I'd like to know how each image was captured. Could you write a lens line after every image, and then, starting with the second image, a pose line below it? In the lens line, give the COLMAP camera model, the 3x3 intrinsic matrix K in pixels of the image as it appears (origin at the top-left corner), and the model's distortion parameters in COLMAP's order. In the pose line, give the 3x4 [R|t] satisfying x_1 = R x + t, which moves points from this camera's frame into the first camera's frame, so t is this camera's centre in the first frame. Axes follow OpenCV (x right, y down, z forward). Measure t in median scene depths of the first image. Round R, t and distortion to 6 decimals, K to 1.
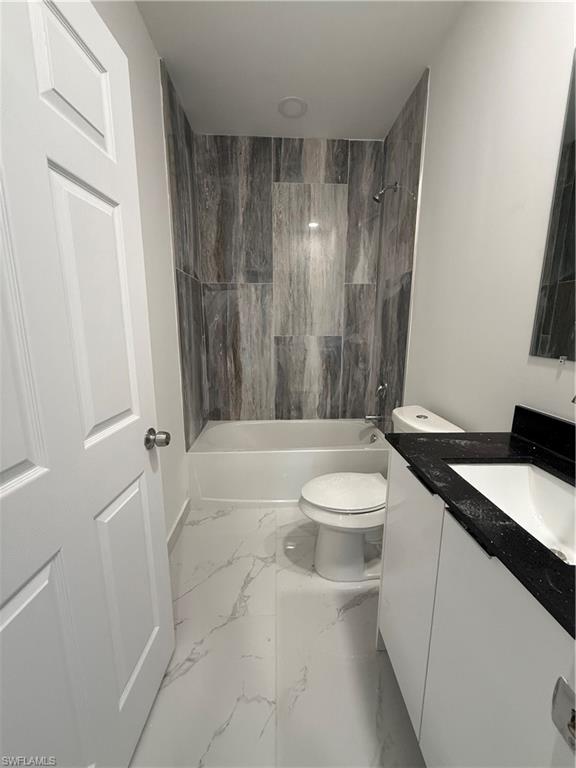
lens RADIAL K [[307.6, 0, 288.8], [0, 307.6, 382.0], [0, 0, 1]] dist [-0.000432, -0.000265]
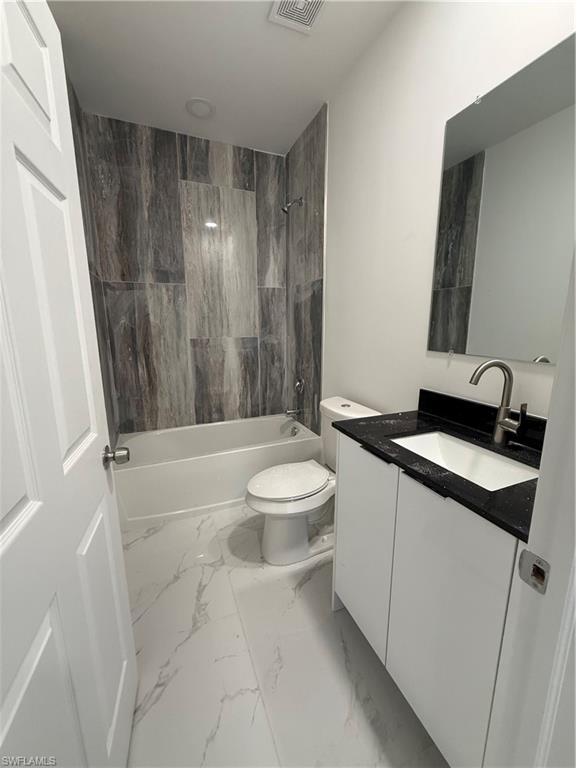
lens RADIAL K [[307.6, 0, 288.8], [0, 307.6, 382.0], [0, 0, 1]] dist [-0.000432, -0.000265]
pose [[0.938544, -0.071817, 0.337605, -0.101293], [0.071164, 0.997362, 0.014326, -0.005420], [-0.337743, 0.010579, 0.941179, -0.016944]]
